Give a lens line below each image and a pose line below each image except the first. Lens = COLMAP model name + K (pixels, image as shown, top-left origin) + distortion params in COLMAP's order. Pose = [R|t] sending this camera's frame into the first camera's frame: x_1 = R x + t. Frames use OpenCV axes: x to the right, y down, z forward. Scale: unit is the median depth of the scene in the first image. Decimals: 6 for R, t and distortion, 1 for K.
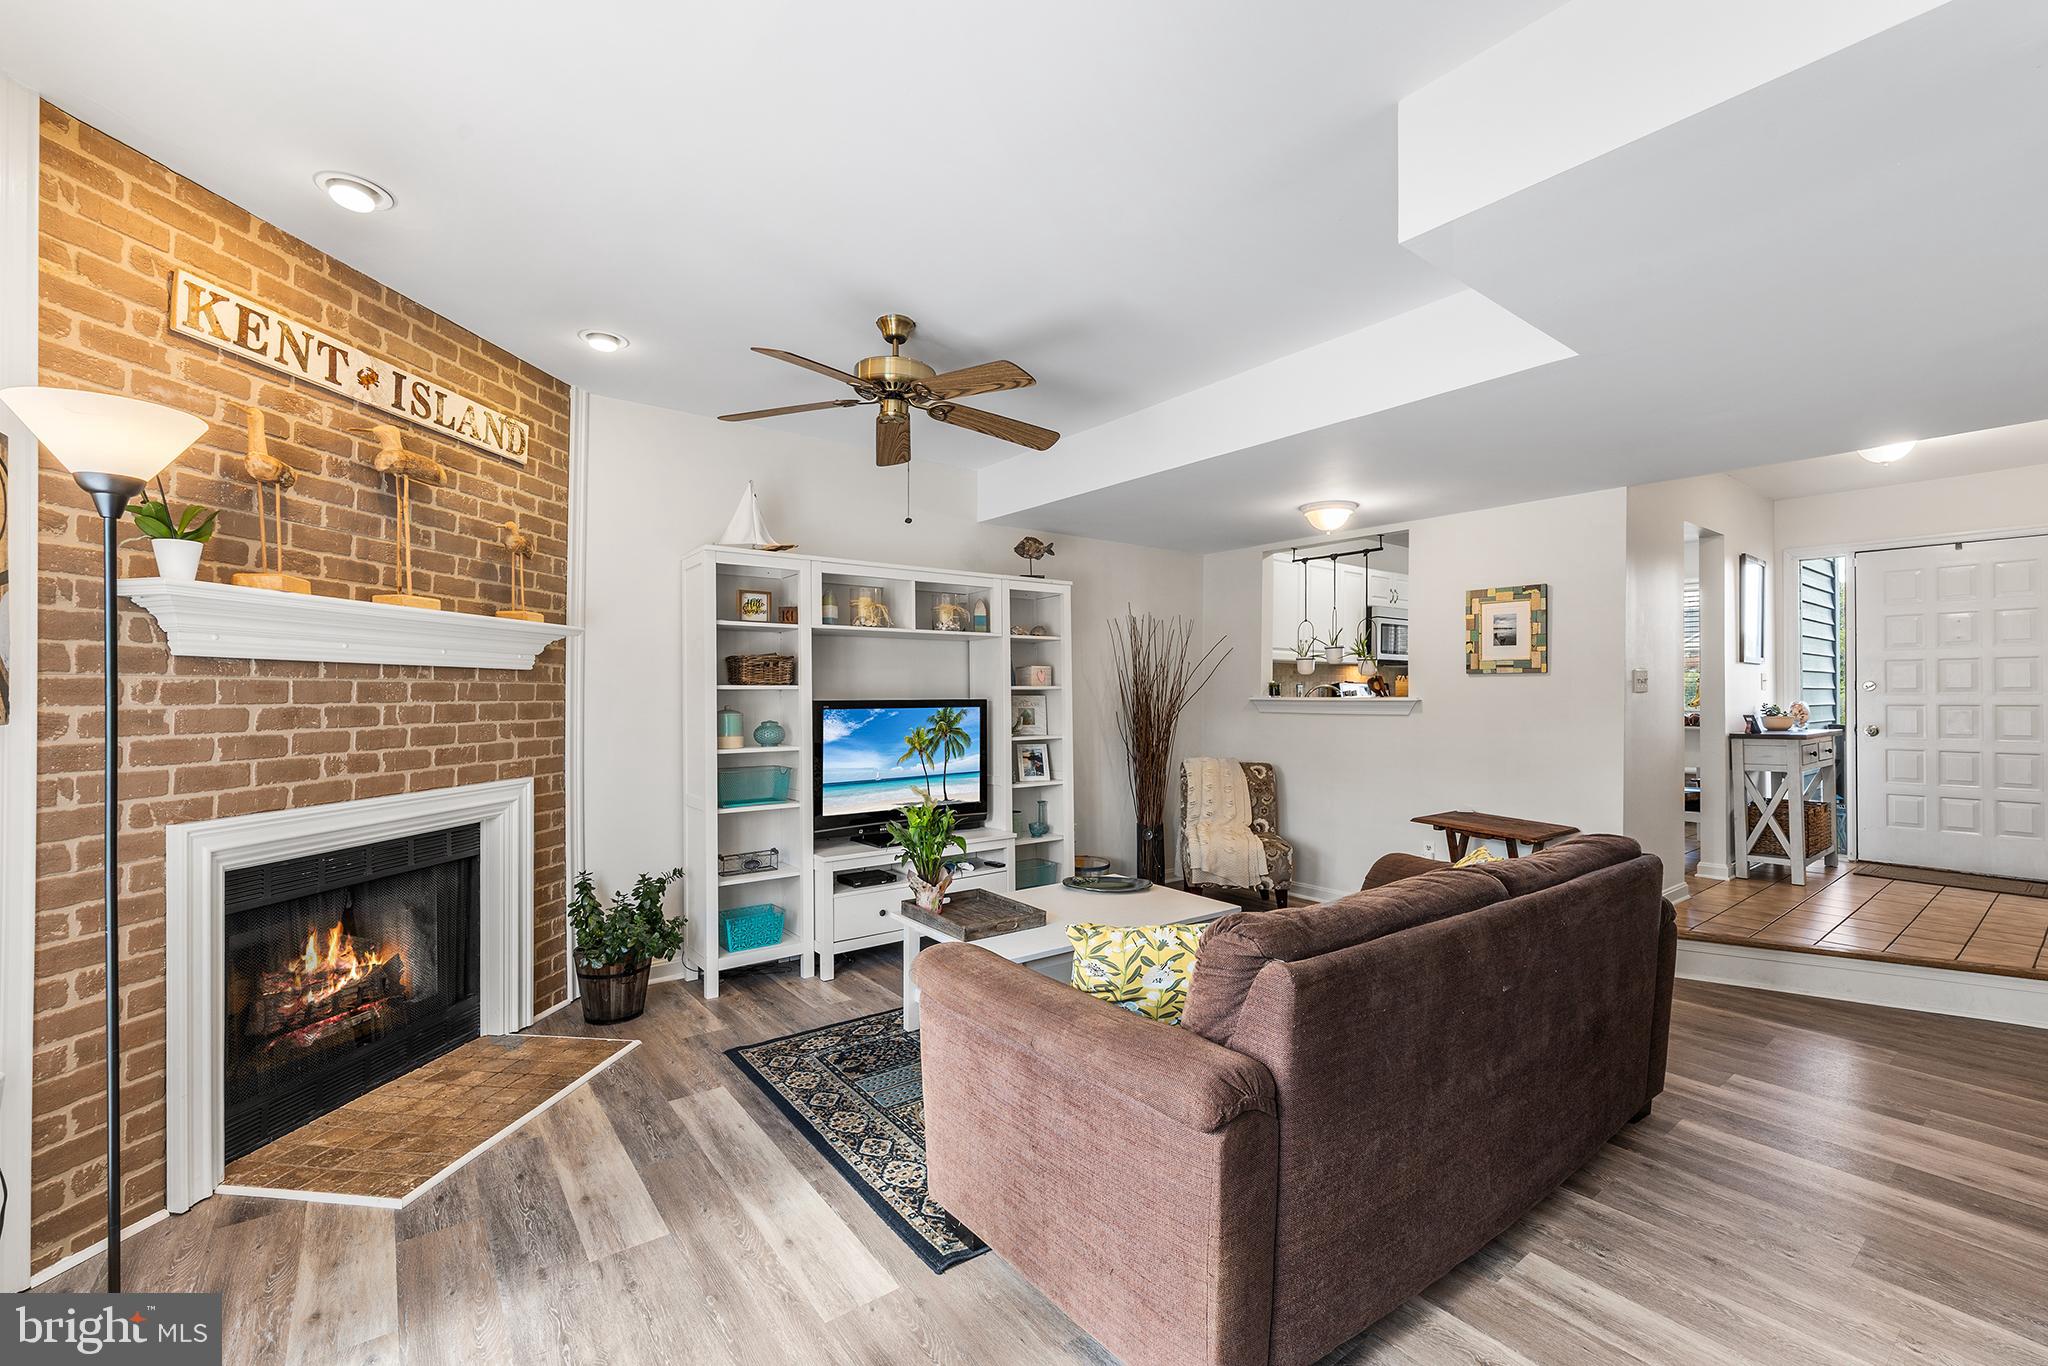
lens RADIAL K [[843.3, 0, 1084.0], [0, 843.3, 689.0], [0, 0, 1]] dist [0.000722, -0.000743]
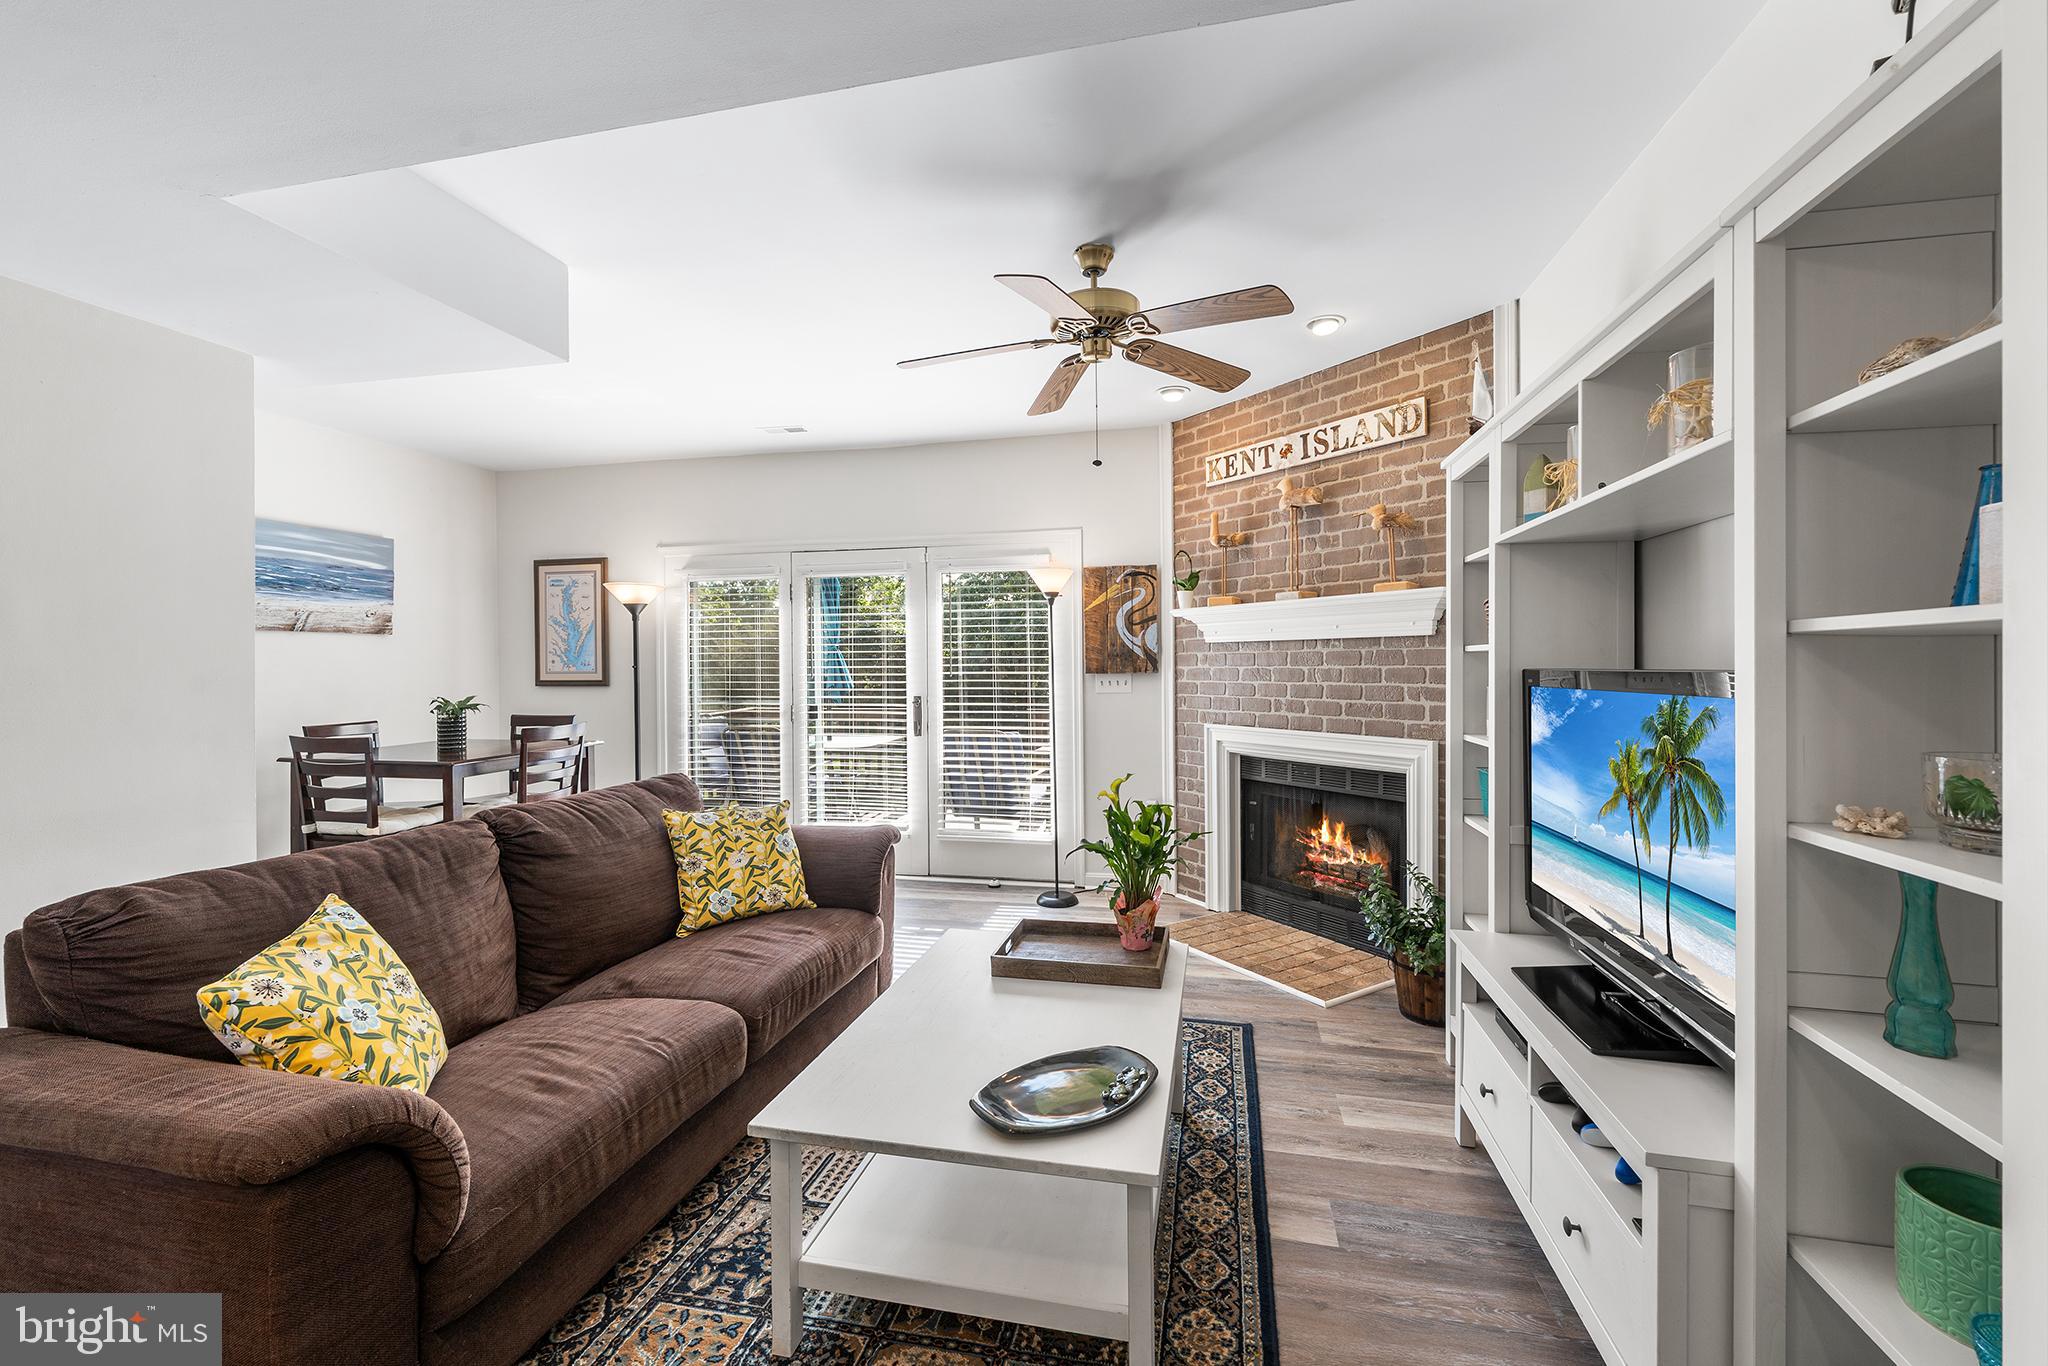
lens RADIAL K [[843.3, 0, 1031.0], [0, 843.3, 663.8], [0, 0, 1]] dist [0.000722, -0.000743]
pose [[-0.800092, 0.005024, -0.599856, 0.371510], [0.010445, 0.999930, -0.005558, 0.014152], [0.599786, -0.010713, -0.800089, 1.683214]]
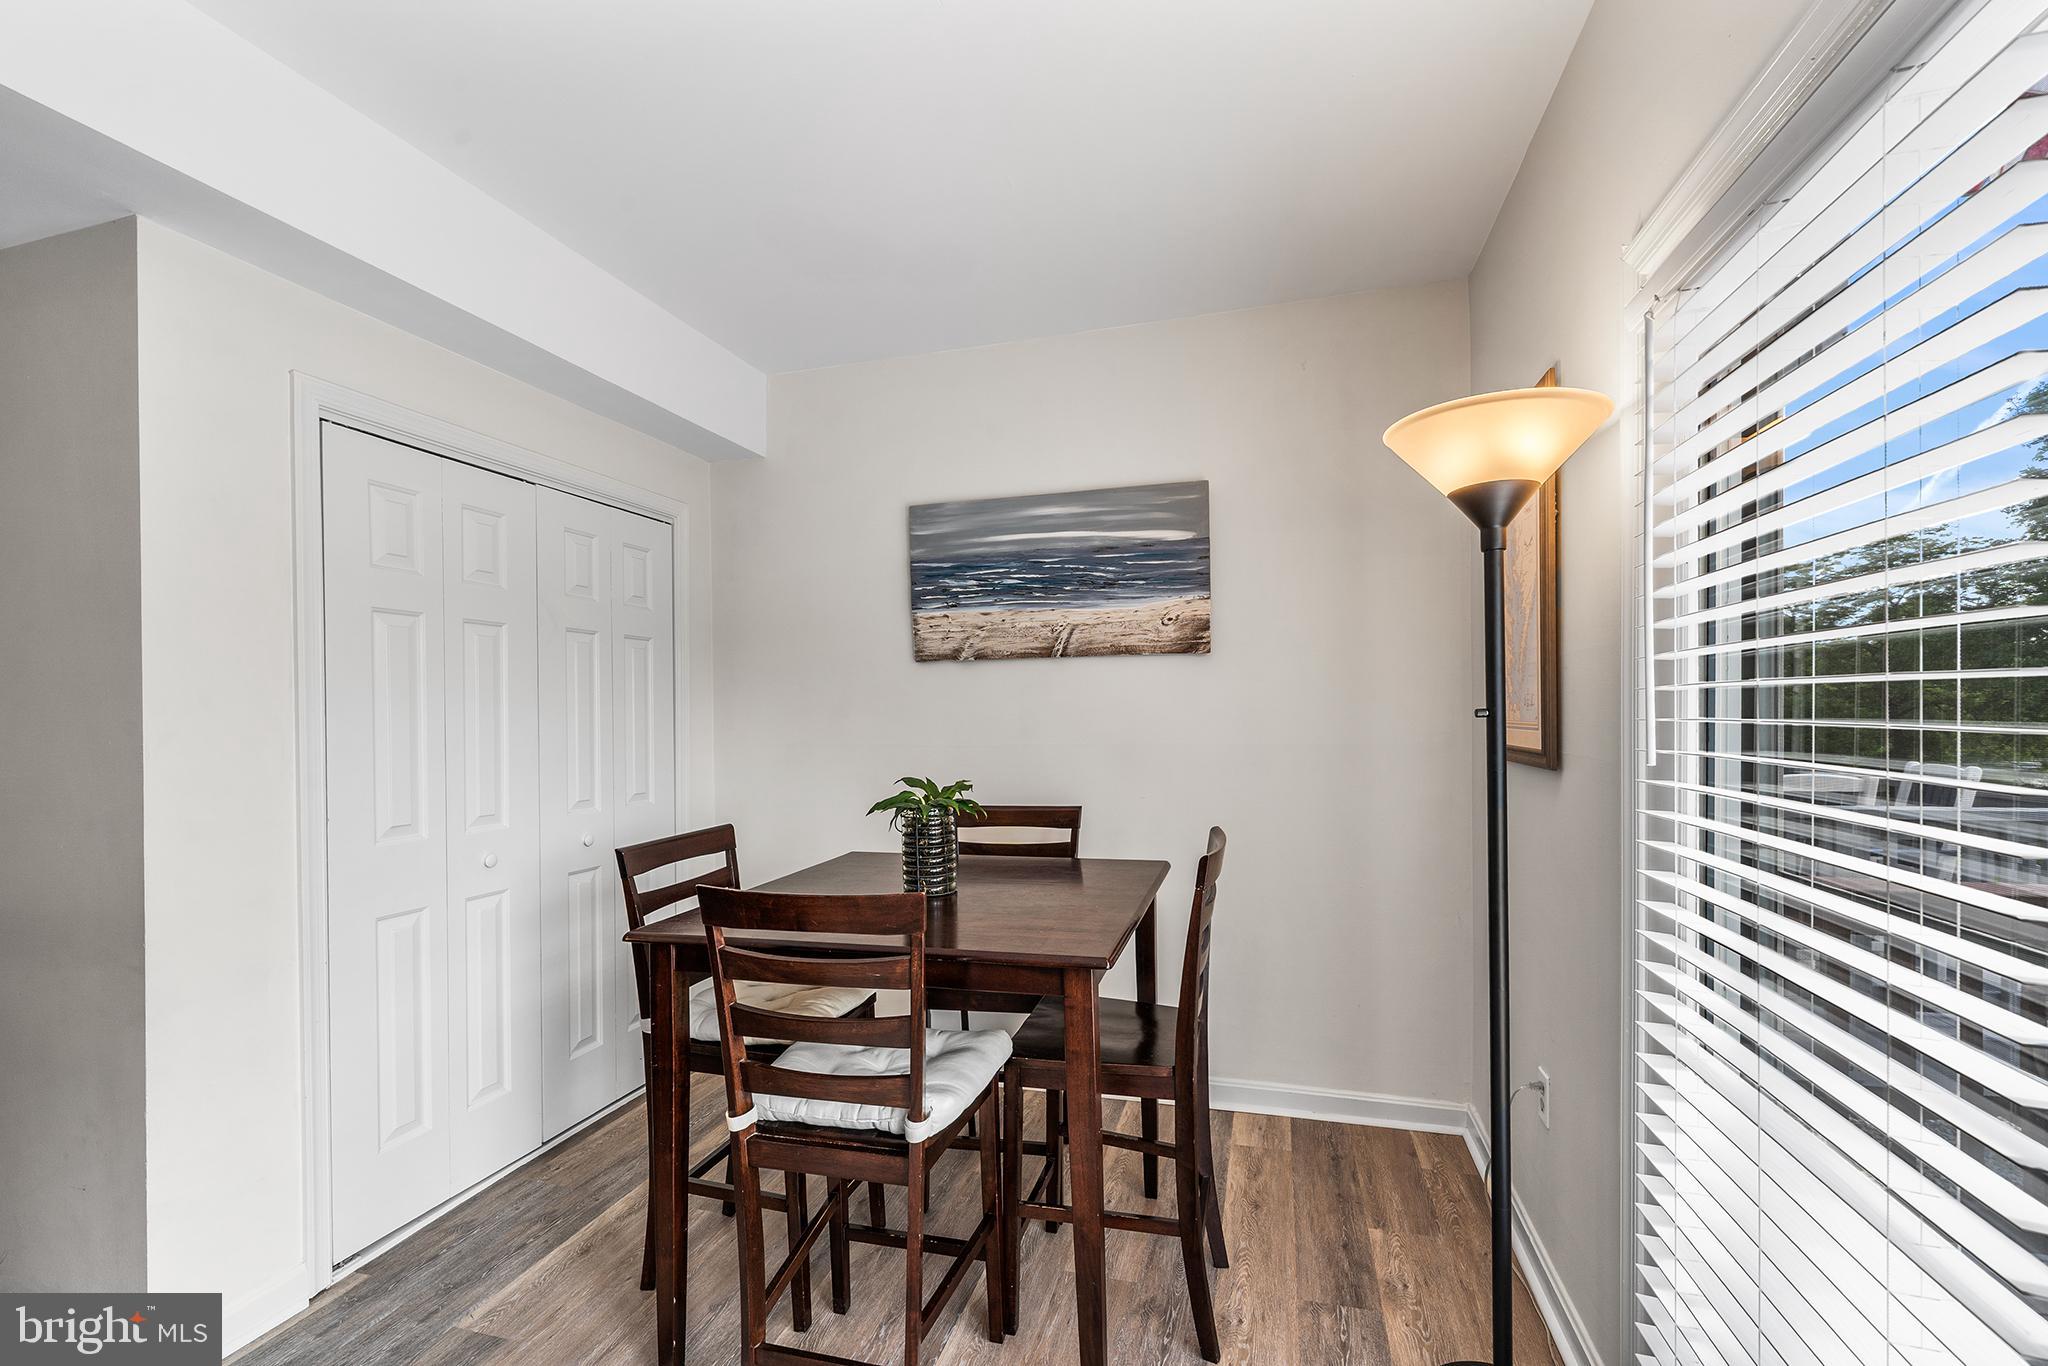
lens RADIAL K [[843.3, 0, 1028.4], [0, 843.3, 699.9], [0, 0, 1]] dist [0.000722, -0.000743]
pose [[-0.550024, 0.013618, 0.835038, -0.268965], [0.004243, 0.999900, -0.013511, -0.001746], [-0.835138, -0.003888, -0.550027, 0.306932]]
